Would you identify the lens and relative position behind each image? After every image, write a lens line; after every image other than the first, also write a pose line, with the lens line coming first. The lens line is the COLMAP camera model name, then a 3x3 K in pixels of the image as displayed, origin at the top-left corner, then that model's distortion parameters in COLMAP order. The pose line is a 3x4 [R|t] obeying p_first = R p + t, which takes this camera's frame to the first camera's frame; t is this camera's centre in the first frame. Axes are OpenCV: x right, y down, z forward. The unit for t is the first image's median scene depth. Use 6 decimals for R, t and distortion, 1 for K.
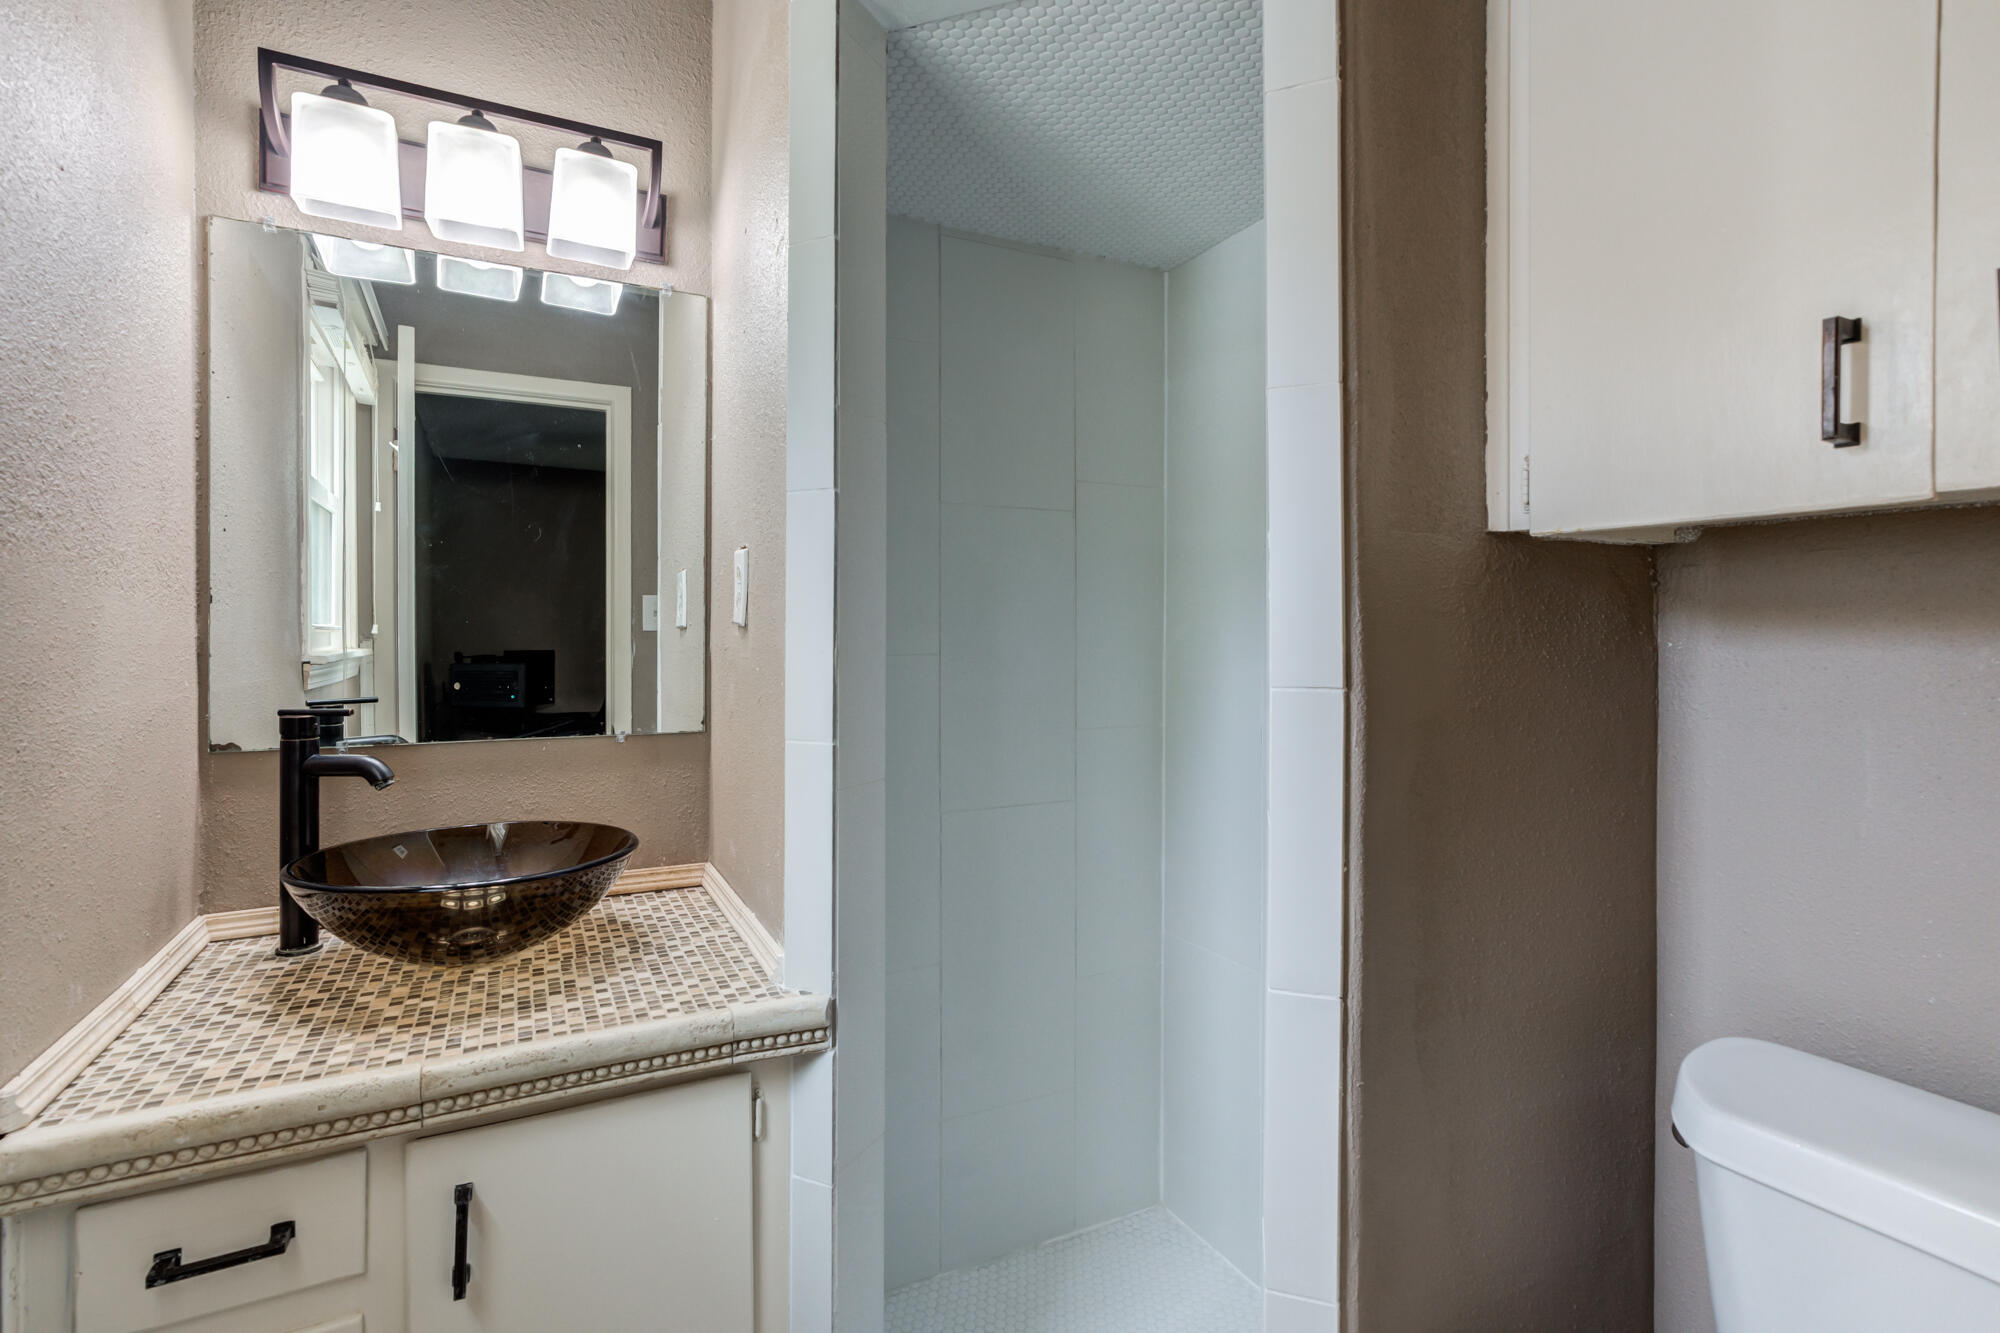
lens RADIAL K [[945.8, 0, 1002.9], [0, 945.8, 661.1], [0, 0, 1]] dist [-0.003845, 0.015770]
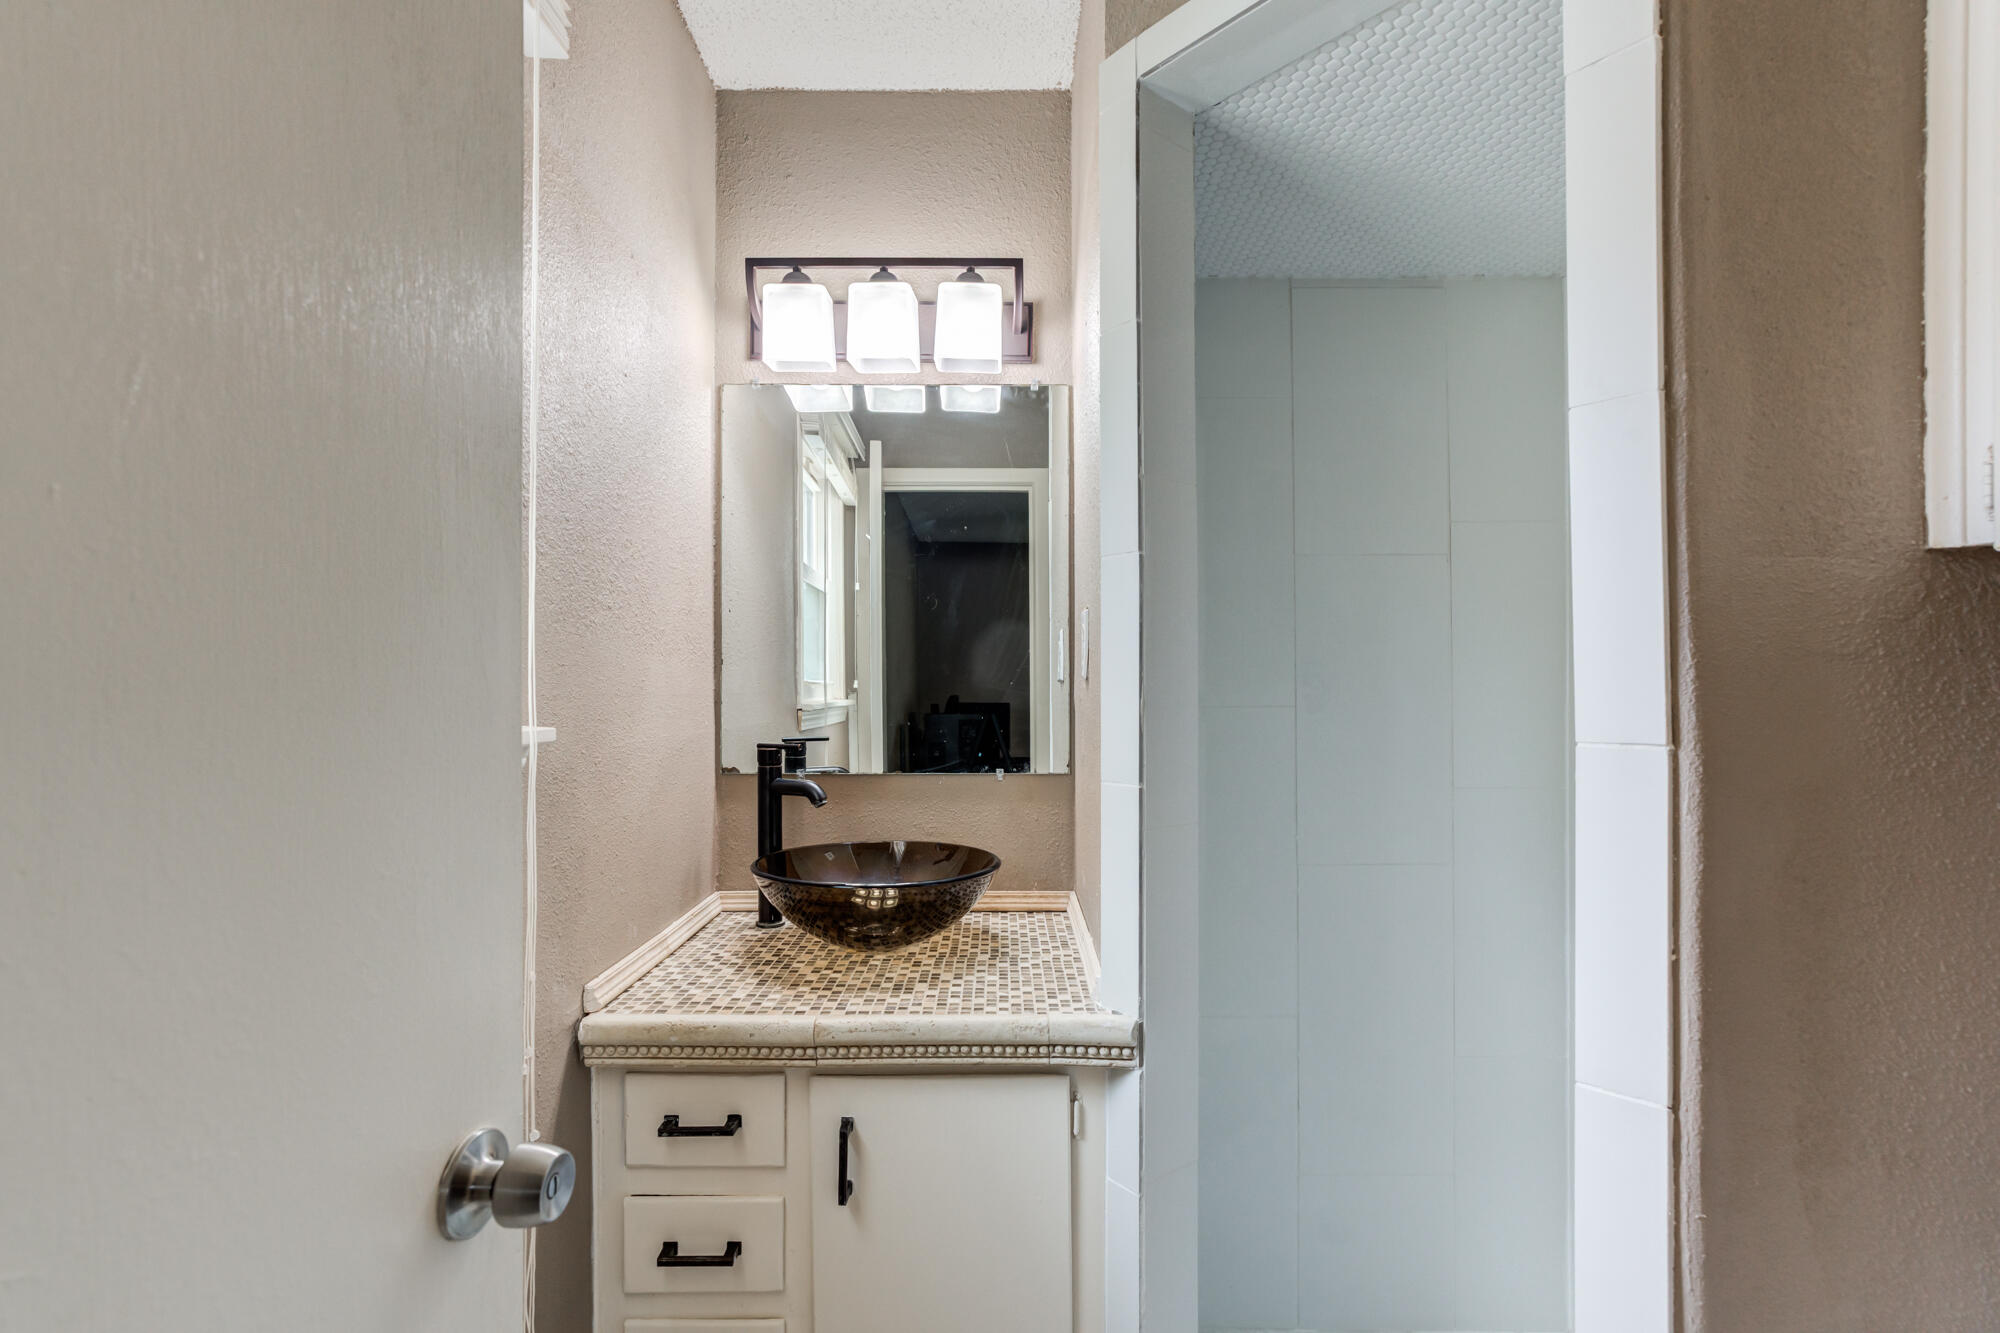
lens RADIAL K [[918.9, 0, 999.6], [0, 918.9, 714.2], [0, 0, 1]] dist [-0.000573, 0.012739]
pose [[0.895779, 0.010486, -0.444376, 0.132143], [-0.010386, 0.999943, 0.002660, 0.003132], [0.444378, 0.002232, 0.895837, -0.013902]]
